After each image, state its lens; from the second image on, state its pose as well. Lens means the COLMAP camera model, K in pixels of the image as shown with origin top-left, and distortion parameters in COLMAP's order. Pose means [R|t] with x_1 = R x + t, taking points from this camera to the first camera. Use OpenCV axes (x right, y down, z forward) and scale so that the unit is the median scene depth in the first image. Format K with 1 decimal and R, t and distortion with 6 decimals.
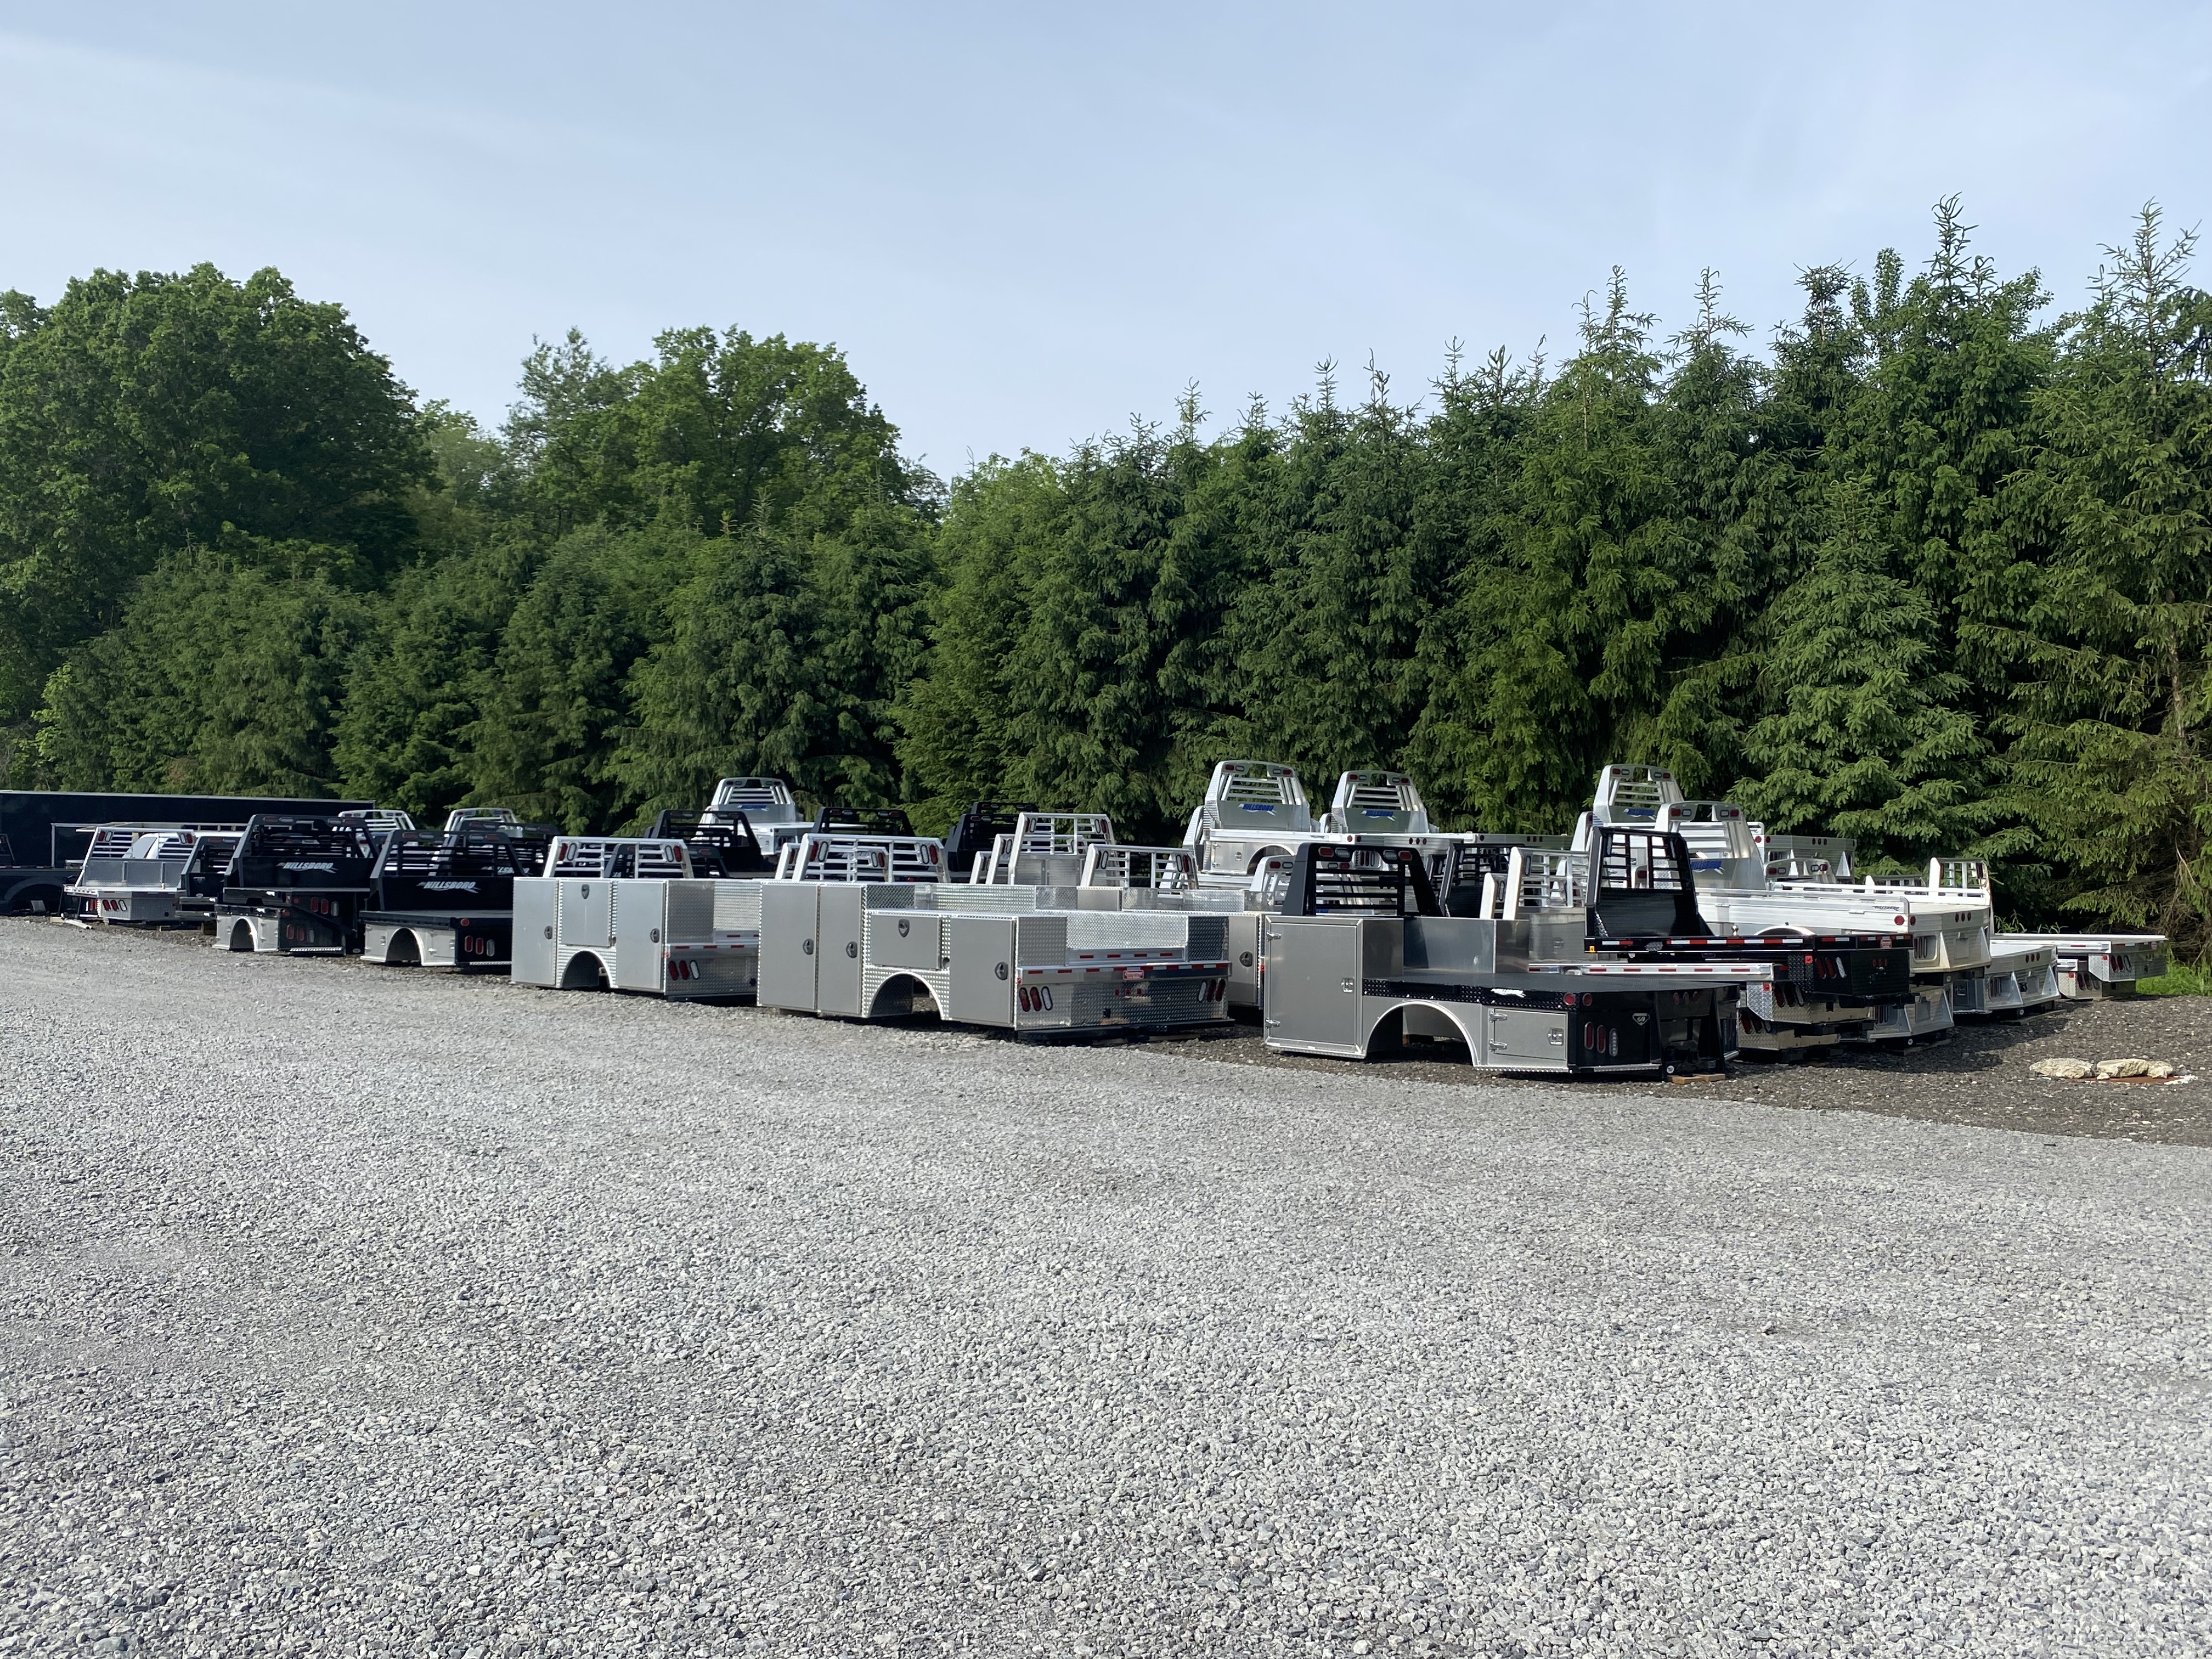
lens RADIAL K [[1802.8, 0, 1106.0], [0, 1802.8, 829.5], [0, 0, 1]] dist [0.041613, -0.007402]
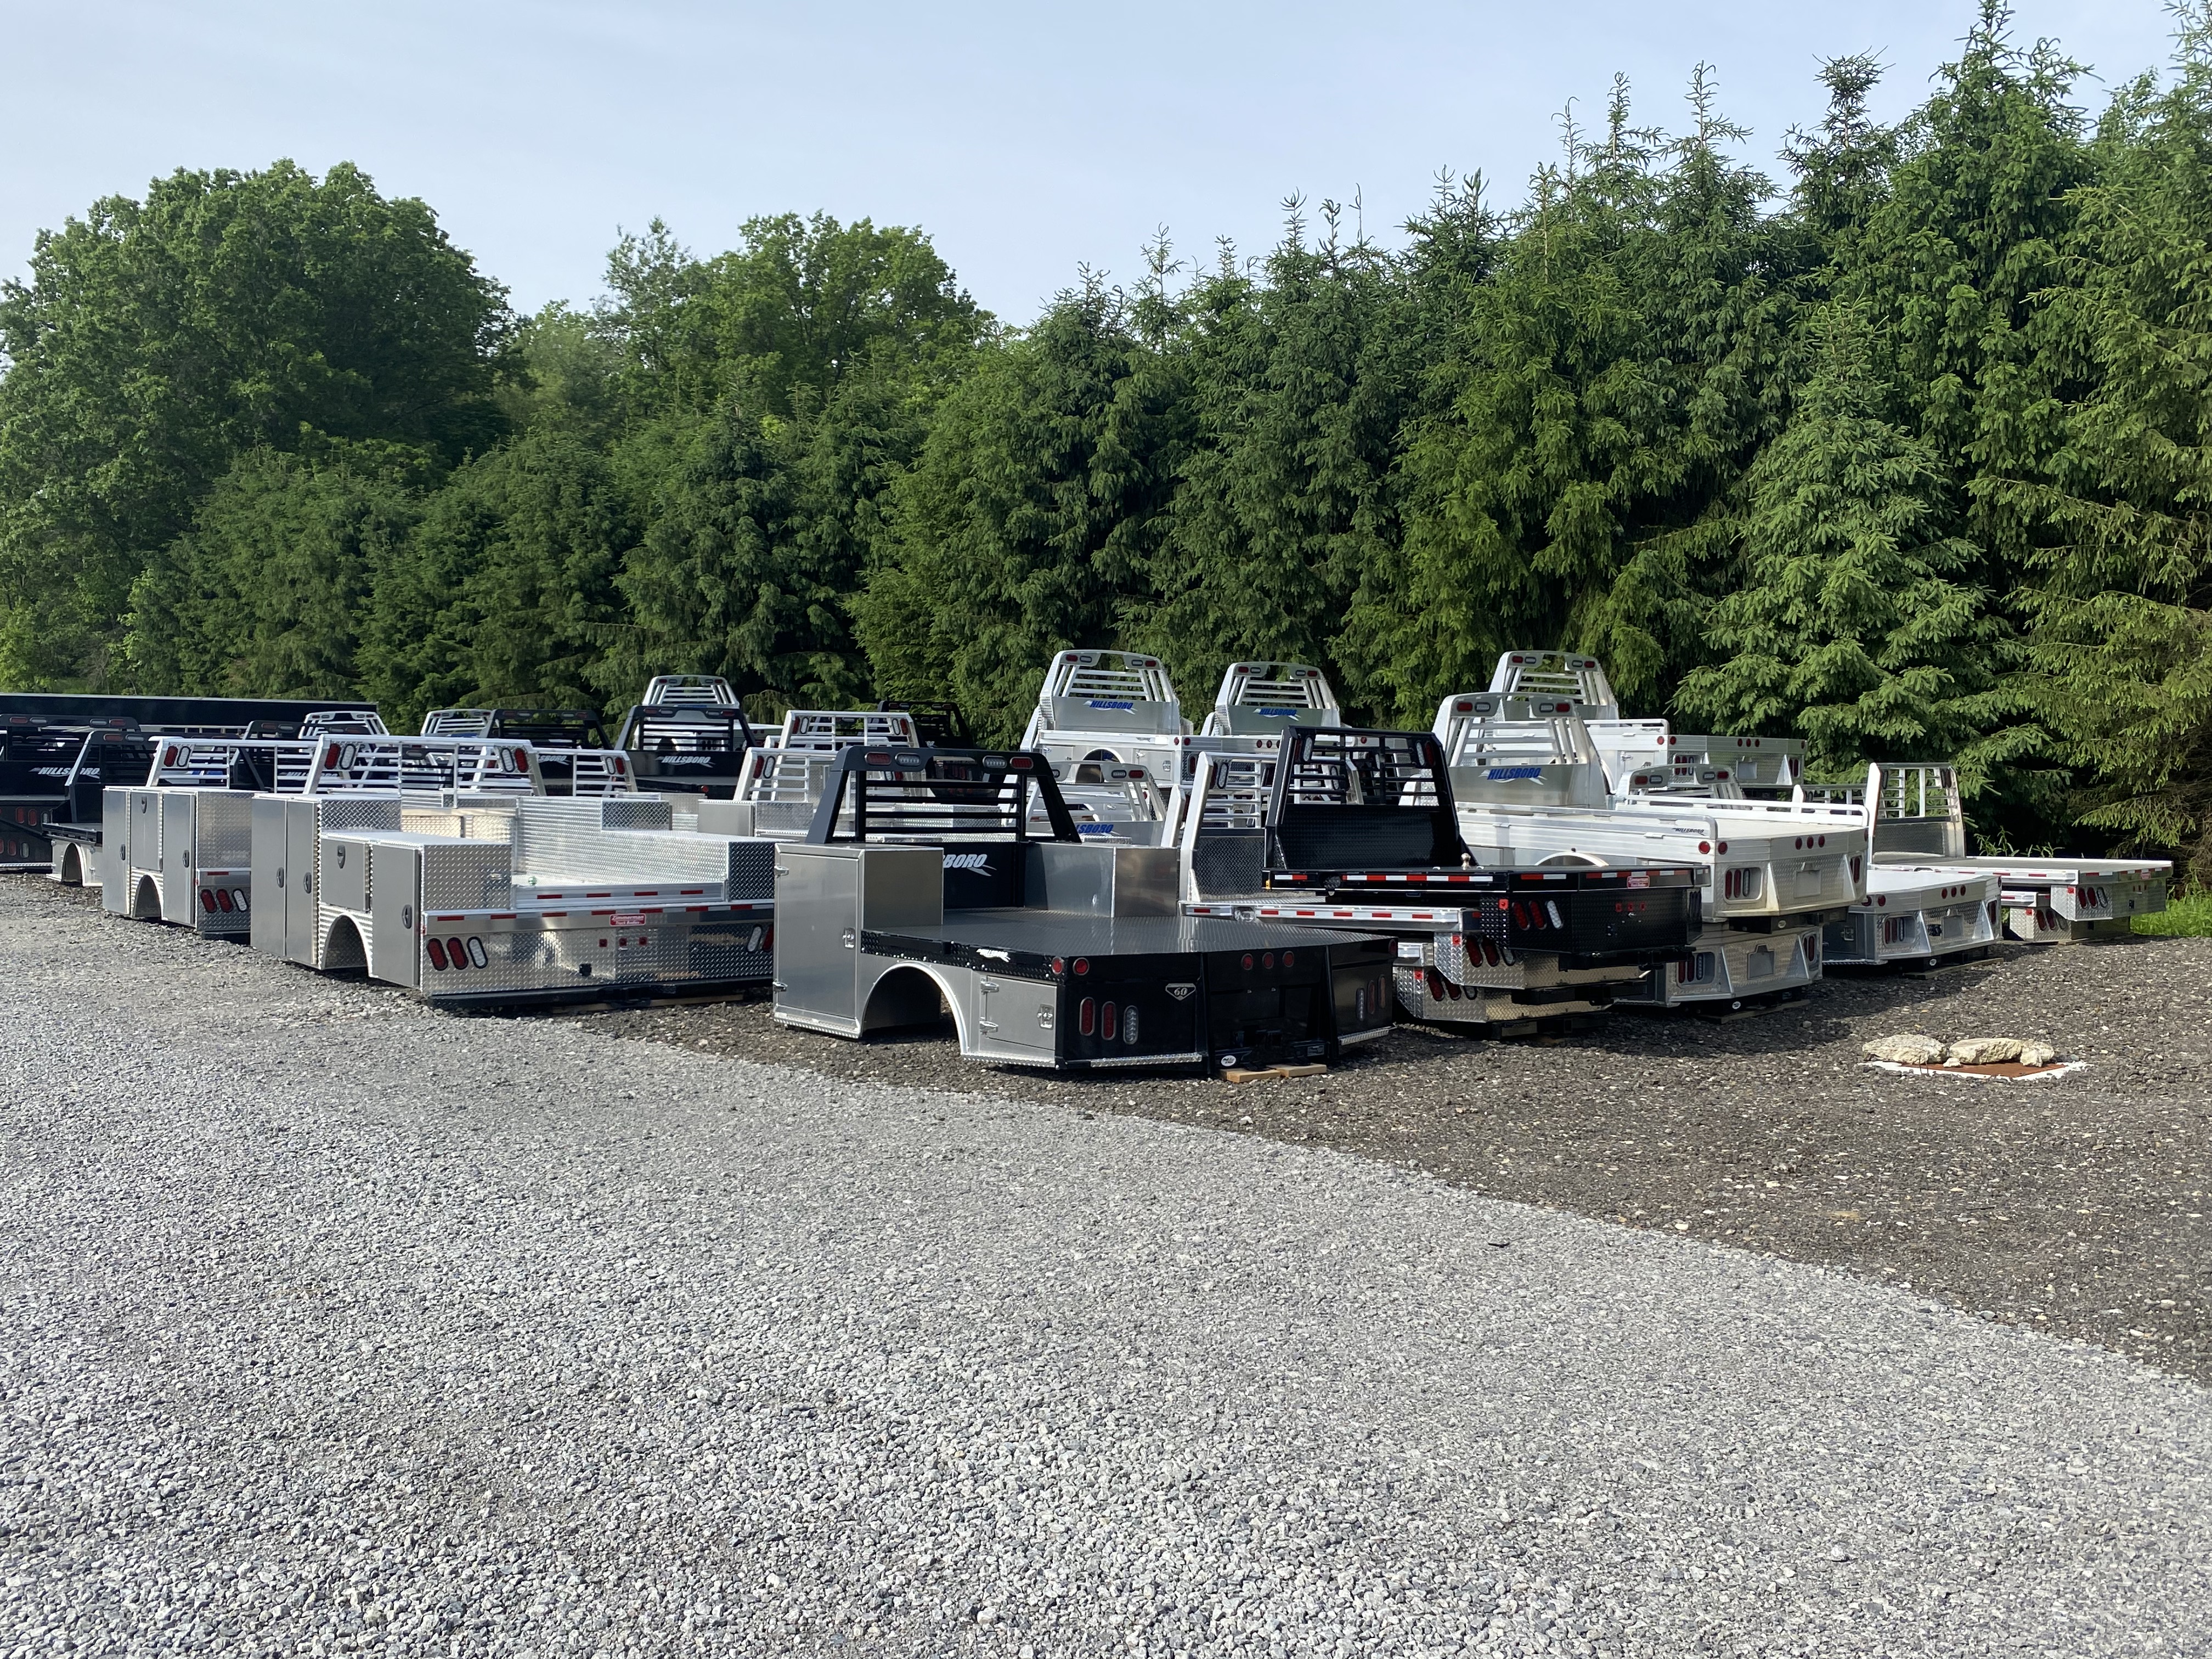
lens RADIAL K [[1819.6, 0, 1107.0], [0, 1819.6, 801.8], [0, 0, 1]] dist [0.034359, 0.000182]
pose [[0.996188, 0.001661, -0.087219, 0.125160], [0.001684, 0.999266, 0.038269, 0.000776], [0.087218, -0.038270, 0.995454, 0.110115]]
